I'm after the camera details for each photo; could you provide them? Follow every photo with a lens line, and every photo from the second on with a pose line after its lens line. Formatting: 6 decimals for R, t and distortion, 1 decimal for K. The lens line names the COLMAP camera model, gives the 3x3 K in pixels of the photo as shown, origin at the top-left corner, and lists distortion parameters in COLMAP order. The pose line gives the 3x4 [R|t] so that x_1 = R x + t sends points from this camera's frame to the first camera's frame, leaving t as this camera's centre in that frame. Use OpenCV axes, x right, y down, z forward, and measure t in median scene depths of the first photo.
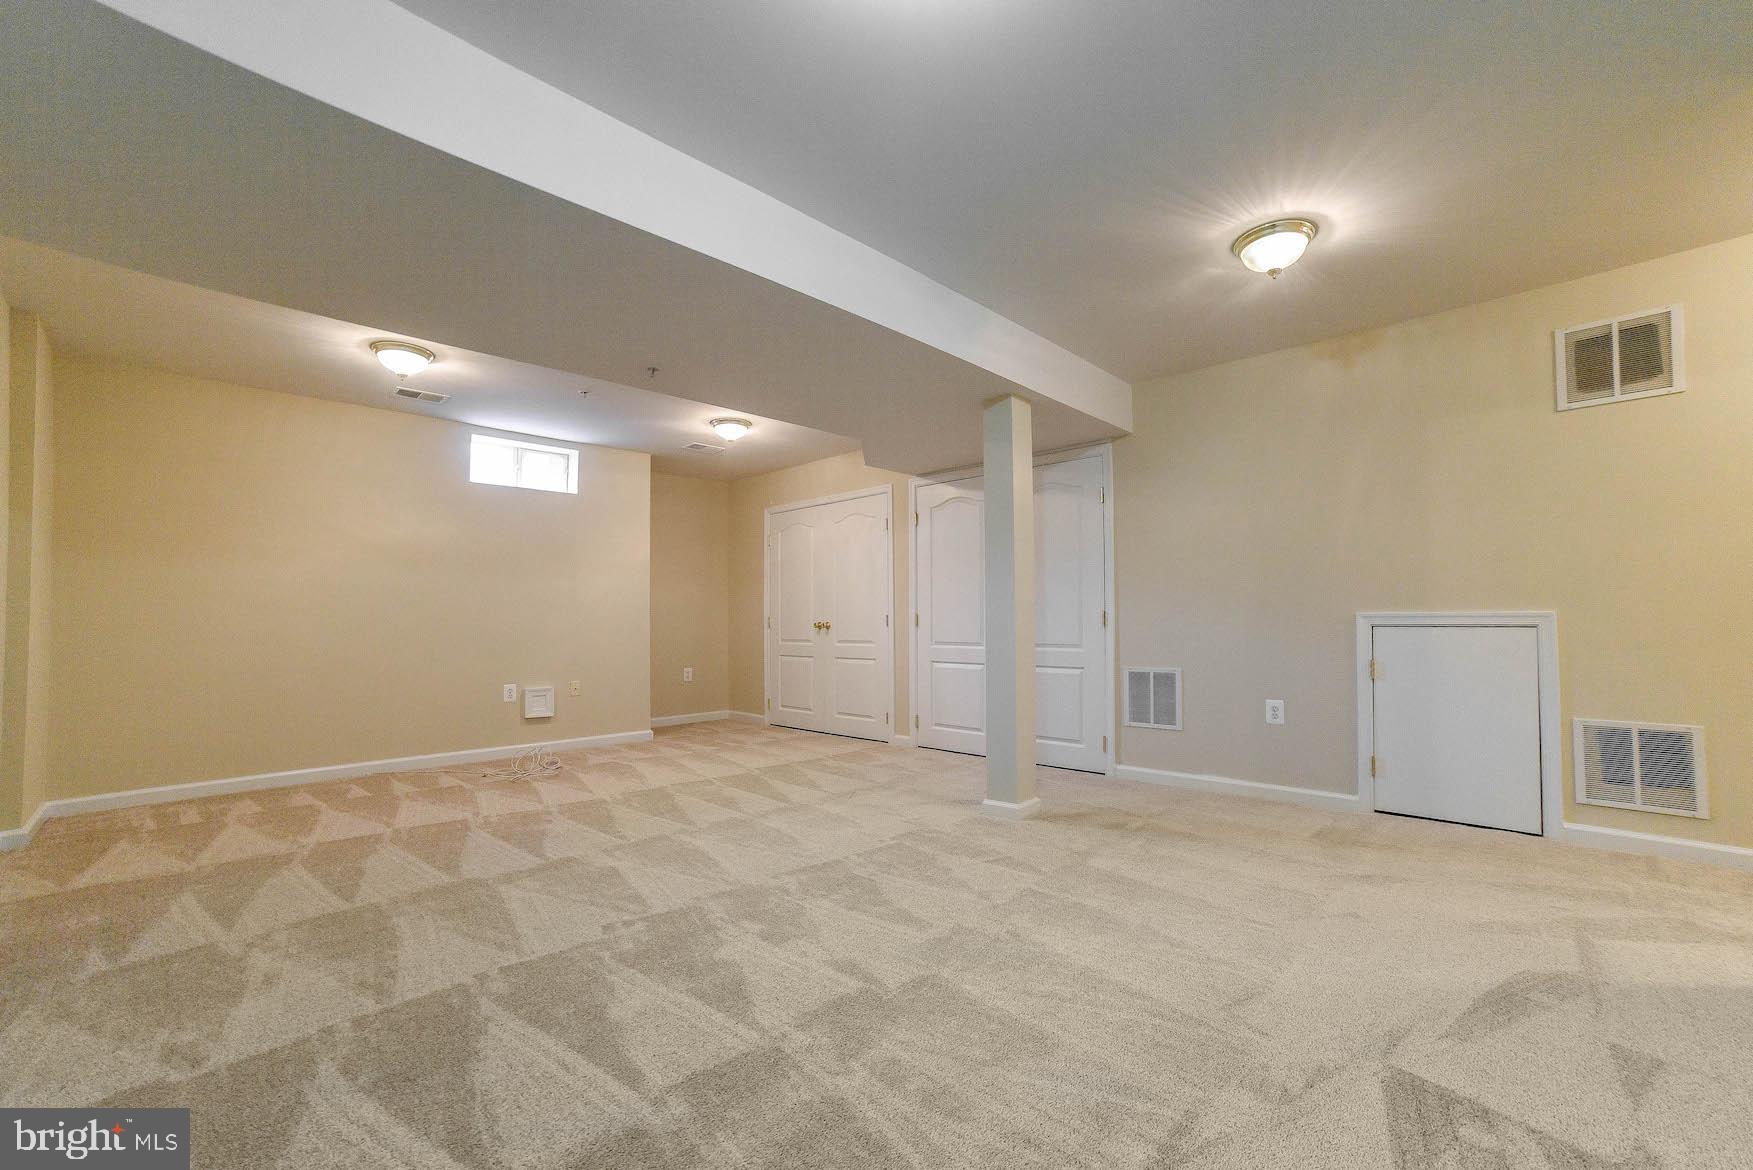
lens RADIAL K [[692.4, 0, 880.3], [0, 692.4, 608.6], [0, 0, 1]] dist [-0.070615, 0.029043]
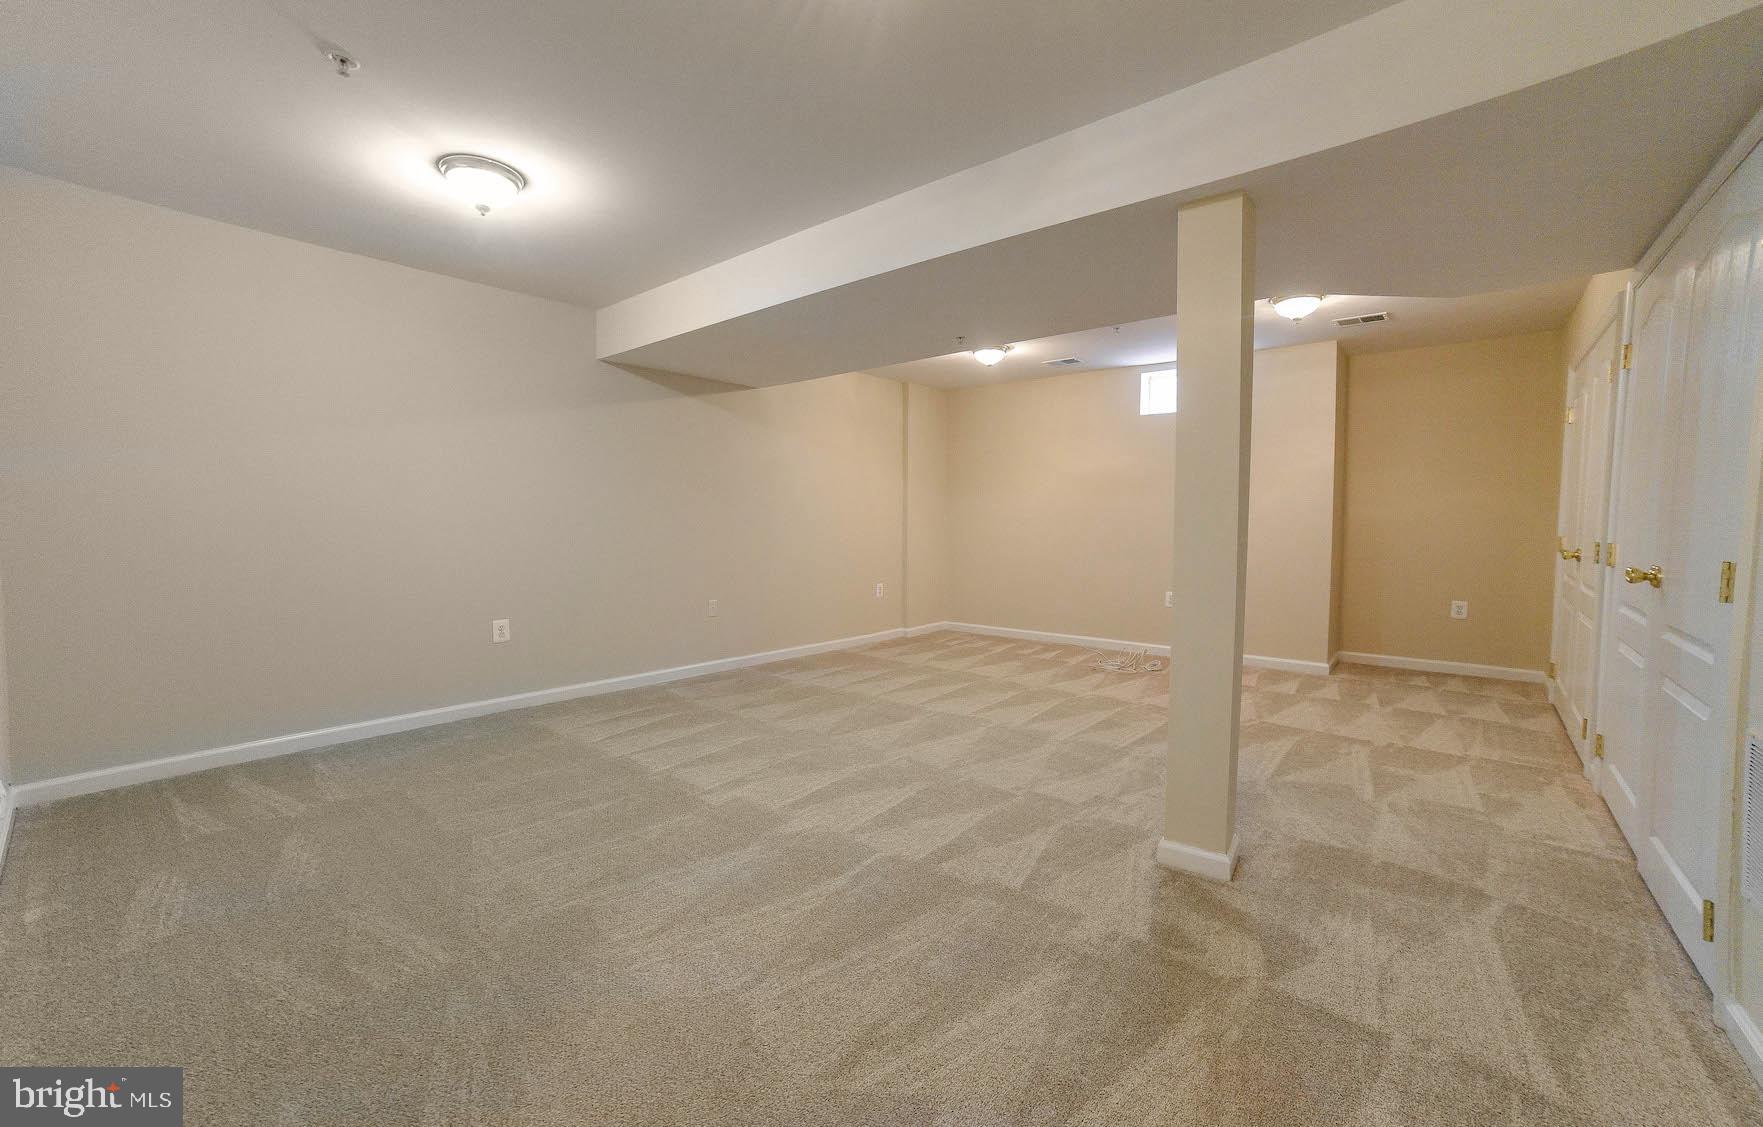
lens RADIAL K [[679.0, 0, 881.5], [0, 679.0, 563.5], [0, 0, 1]] dist [0.000047, 0.000004]
pose [[0.085343, 0.068103, -0.994021, 0.805332], [0.028116, 0.997099, 0.070727, -0.041371], [0.995955, -0.033984, 0.083180, 0.663244]]
